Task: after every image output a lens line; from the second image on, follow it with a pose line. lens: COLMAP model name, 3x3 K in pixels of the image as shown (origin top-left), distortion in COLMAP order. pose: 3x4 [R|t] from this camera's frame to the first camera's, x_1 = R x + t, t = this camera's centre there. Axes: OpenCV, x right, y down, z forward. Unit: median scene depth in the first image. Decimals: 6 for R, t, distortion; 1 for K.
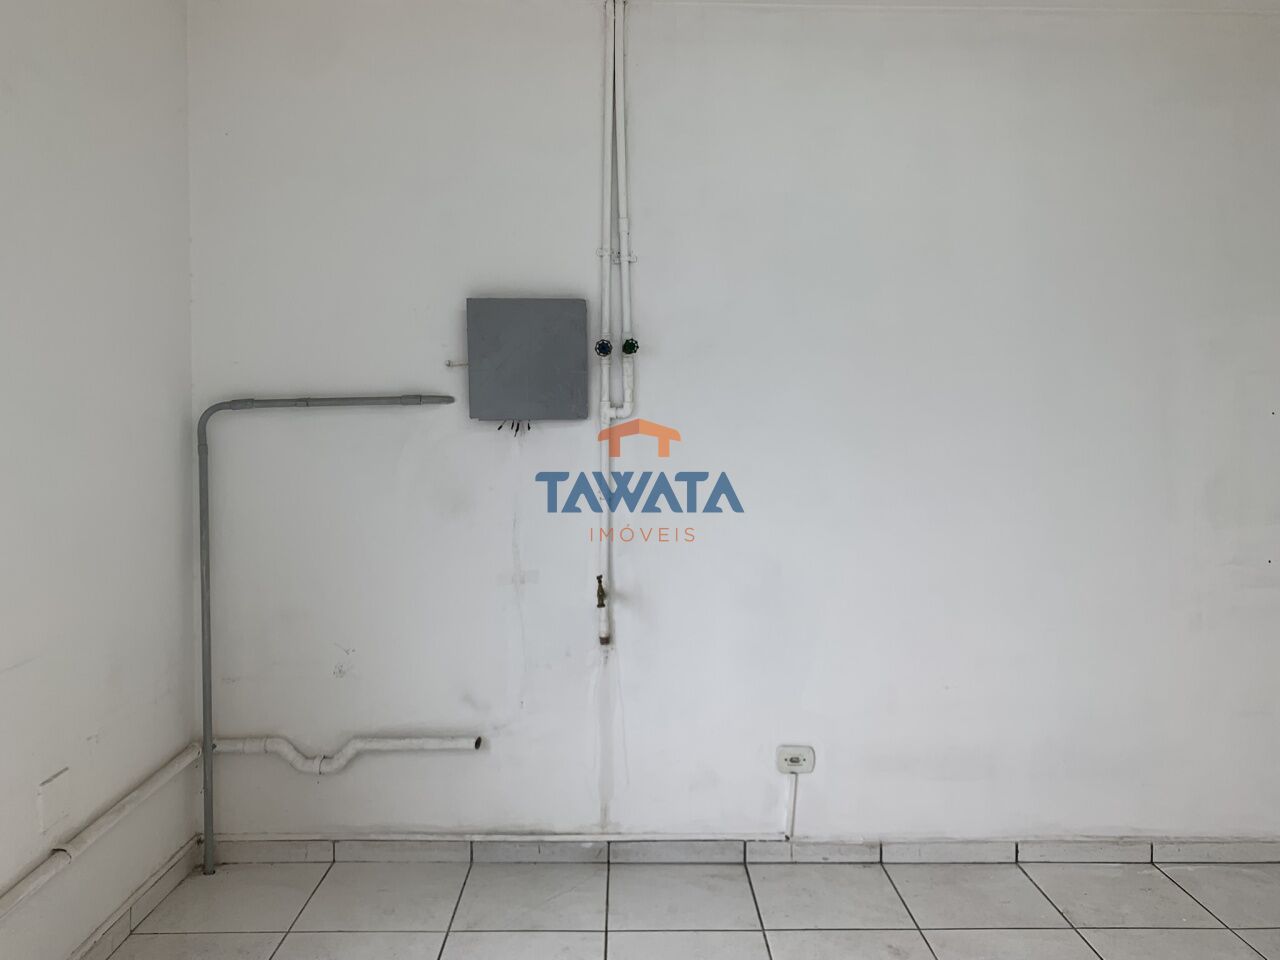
lens RADIAL K [[1014.7, 0, 643.6], [0, 1014.7, 435.8], [0, 0, 1]] dist [0.009875, 0.004873]
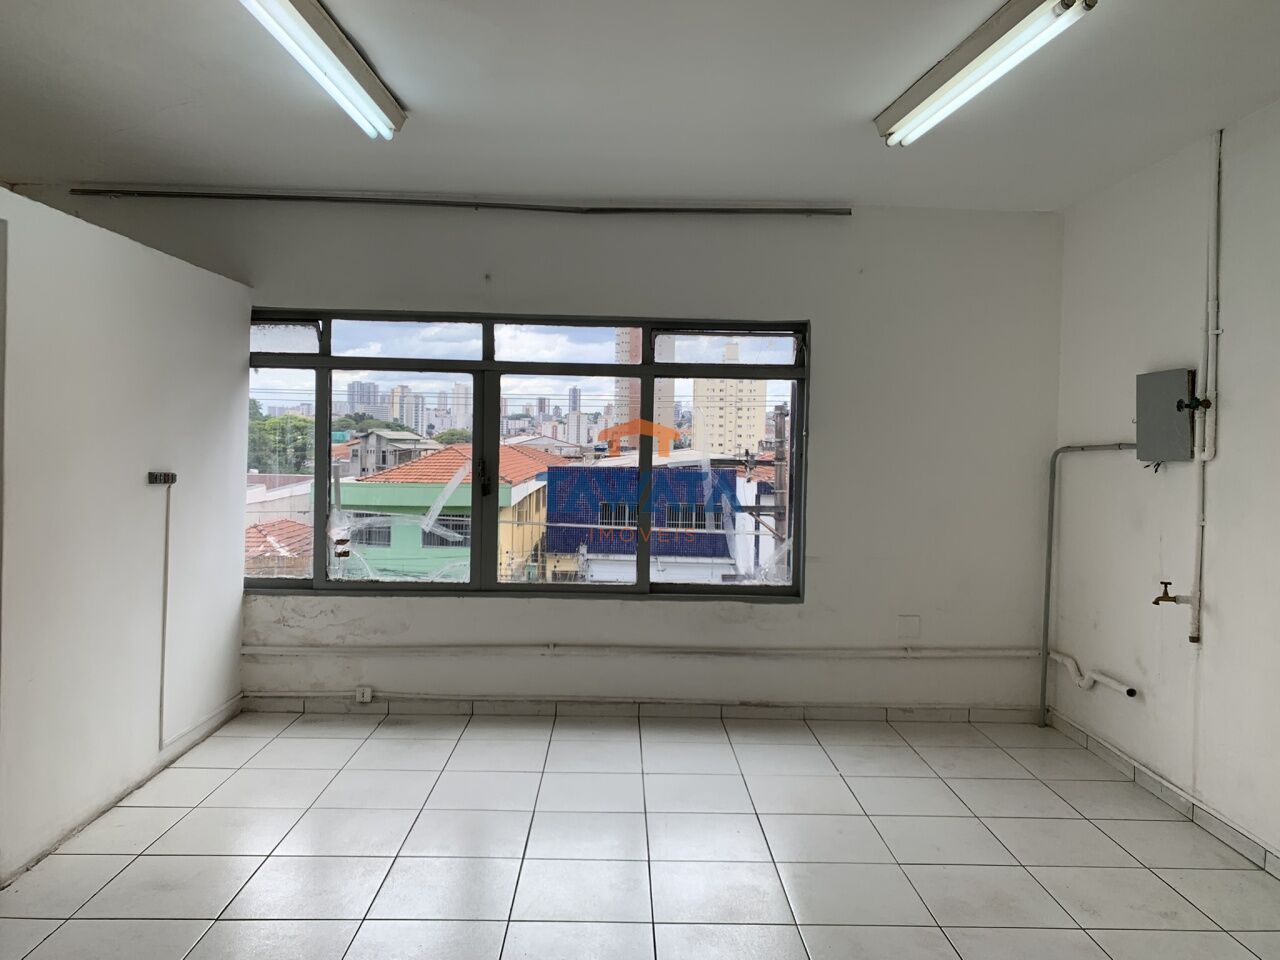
lens RADIAL K [[985.4, 0, 643.0], [0, 985.4, 455.8], [0, 0, 1]] dist [0.023198, -0.005125]
pose [[0.005805, 0.010166, -0.999931, 1.184844], [-0.052672, 0.998563, 0.009846, 0.000010], [0.998595, 0.052611, 0.006333, 0.305865]]
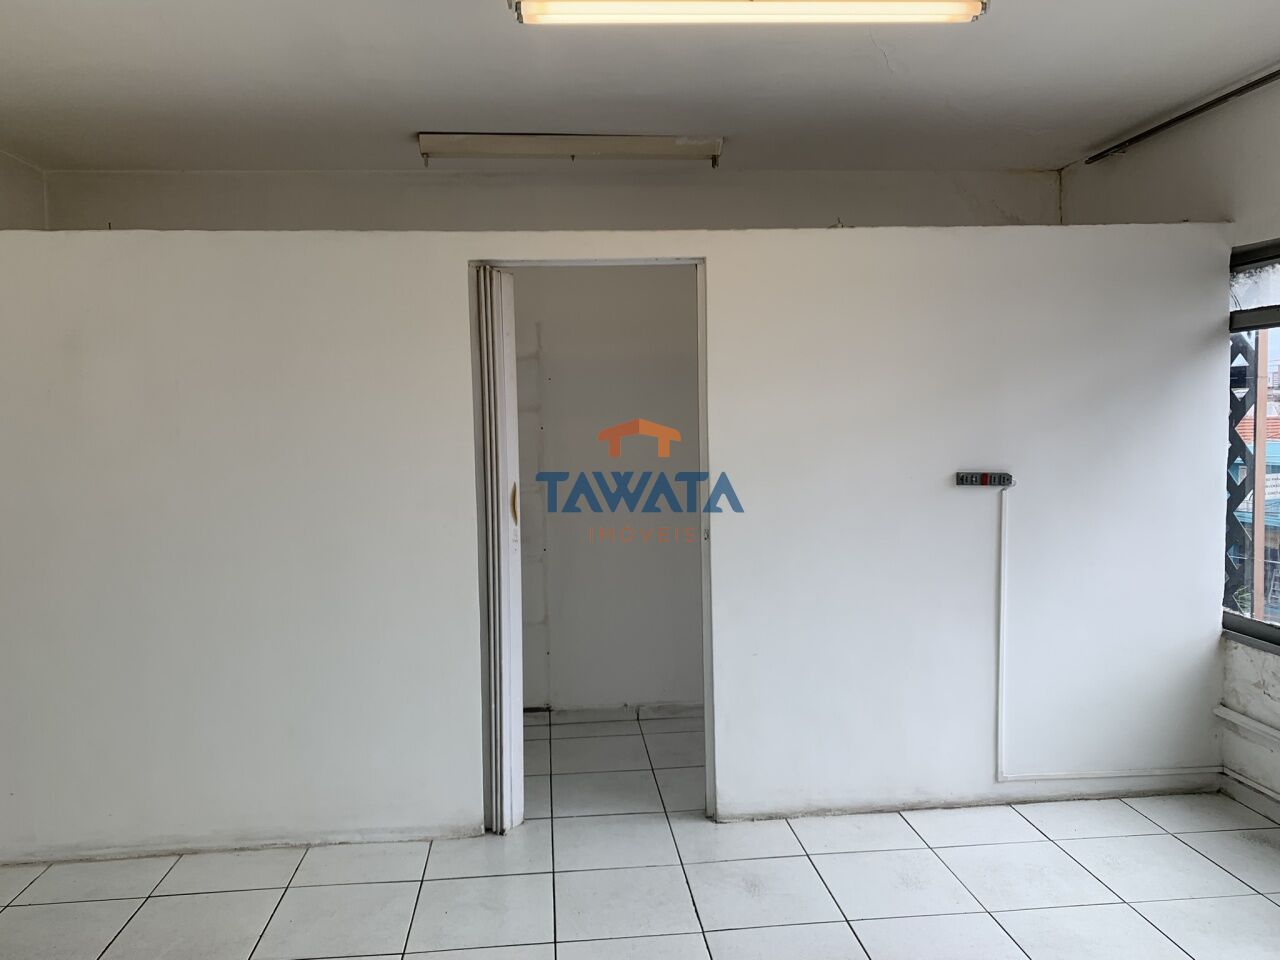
lens RADIAL K [[985.4, 0, 643.0], [0, 985.4, 455.8], [0, 0, 1]] dist [0.023198, -0.005125]
pose [[-0.997410, 0.018908, -0.069392, 0.365021], [0.013802, 0.997212, 0.073333, -0.042763], [0.070585, 0.072185, -0.994890, 0.810997]]
